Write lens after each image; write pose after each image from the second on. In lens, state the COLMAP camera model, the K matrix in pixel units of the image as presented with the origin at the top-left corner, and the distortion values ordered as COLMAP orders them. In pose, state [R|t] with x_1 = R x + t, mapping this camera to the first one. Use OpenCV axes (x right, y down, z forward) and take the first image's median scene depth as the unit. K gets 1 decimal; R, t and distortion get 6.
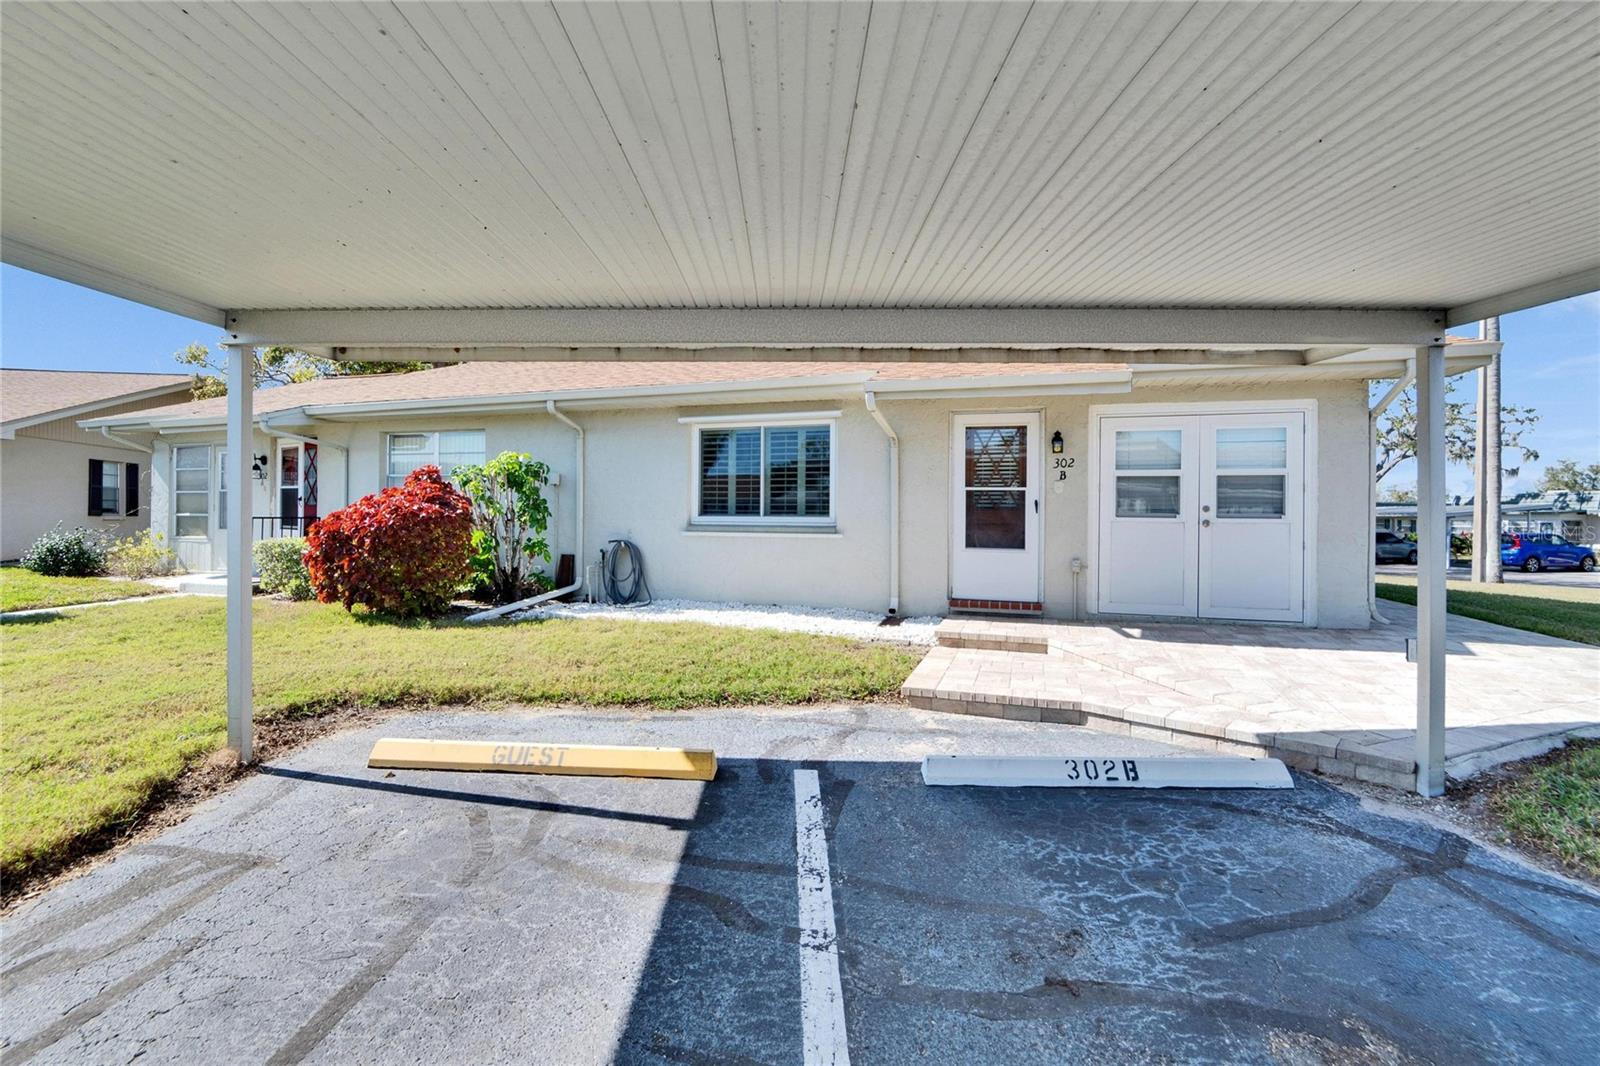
lens RADIAL K [[710.8, 0, 793.0], [0, 710.8, 516.3], [0, 0, 1]] dist [-0.019424, 0.003481]
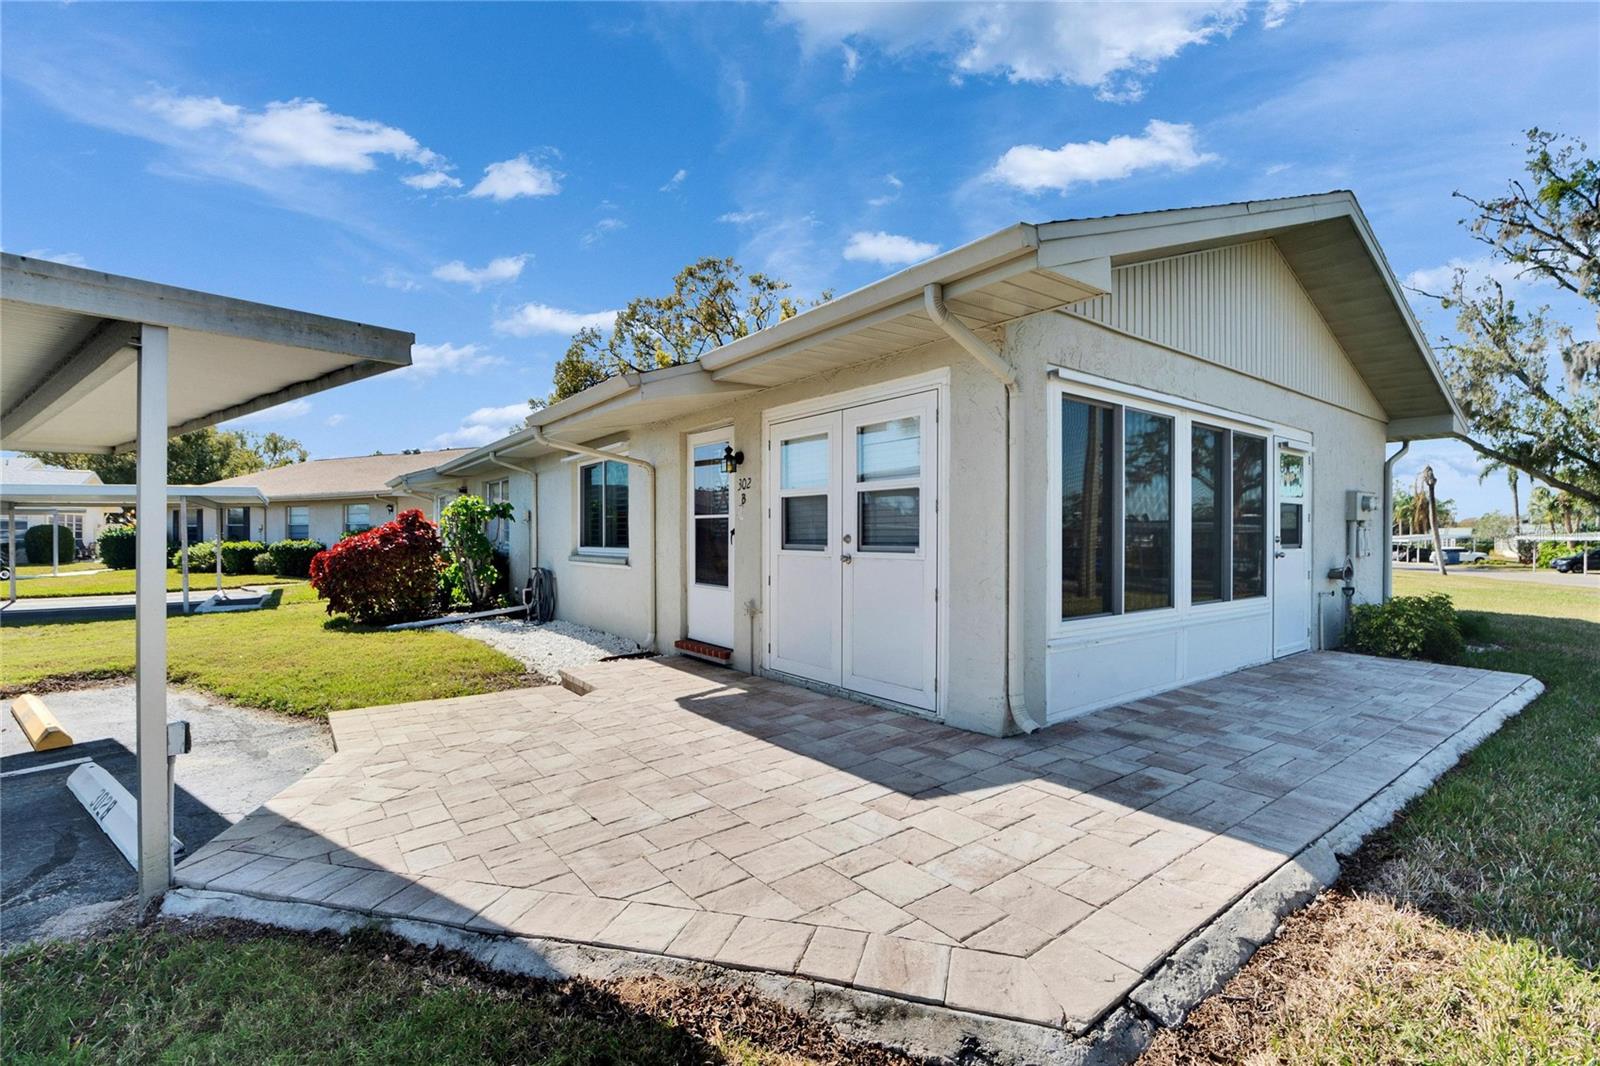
lens RADIAL K [[710.8, 0, 779.9], [0, 710.8, 537.4], [0, 0, 1]] dist [-0.019424, 0.003481]
pose [[0.817495, -0.010915, -0.575833, 0.846650], [0.012511, 0.999921, -0.001192, -0.010738], [0.575800, -0.006230, 0.817567, 0.328393]]
